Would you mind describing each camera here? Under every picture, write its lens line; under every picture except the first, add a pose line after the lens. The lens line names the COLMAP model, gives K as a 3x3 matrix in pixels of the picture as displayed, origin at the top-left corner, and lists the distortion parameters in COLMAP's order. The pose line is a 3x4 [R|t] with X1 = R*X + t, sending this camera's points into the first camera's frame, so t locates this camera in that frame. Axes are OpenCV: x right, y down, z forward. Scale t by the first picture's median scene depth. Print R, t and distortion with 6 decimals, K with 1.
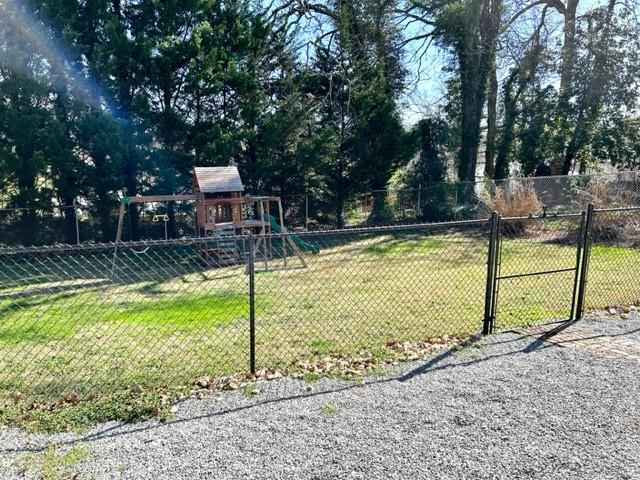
lens RADIAL K [[480.6, 0, 320.0], [0, 480.6, 240.0], [0, 0, 1]] dist [0.078395, -0.001674]
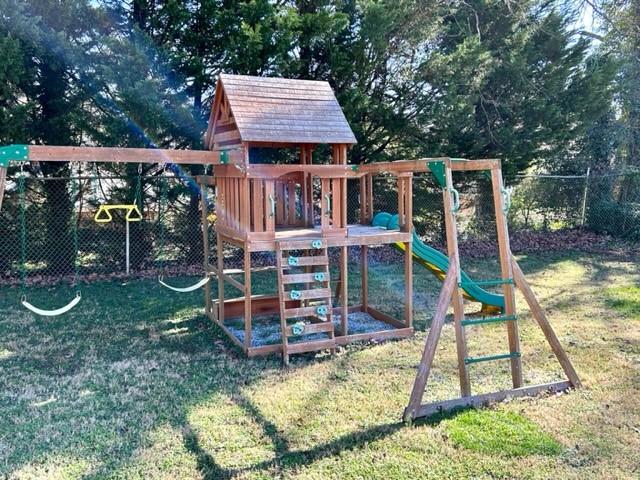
lens RADIAL K [[575.7, 0, 320.0], [0, 575.7, 240.0], [0, 0, 1]] dist [-0.002608, -0.000489]
pose [[0.999176, 0.031940, 0.025037, -0.199201], [-0.031837, 0.999483, -0.004526, -0.029553], [-0.025168, 0.003725, 0.999676, 0.599921]]
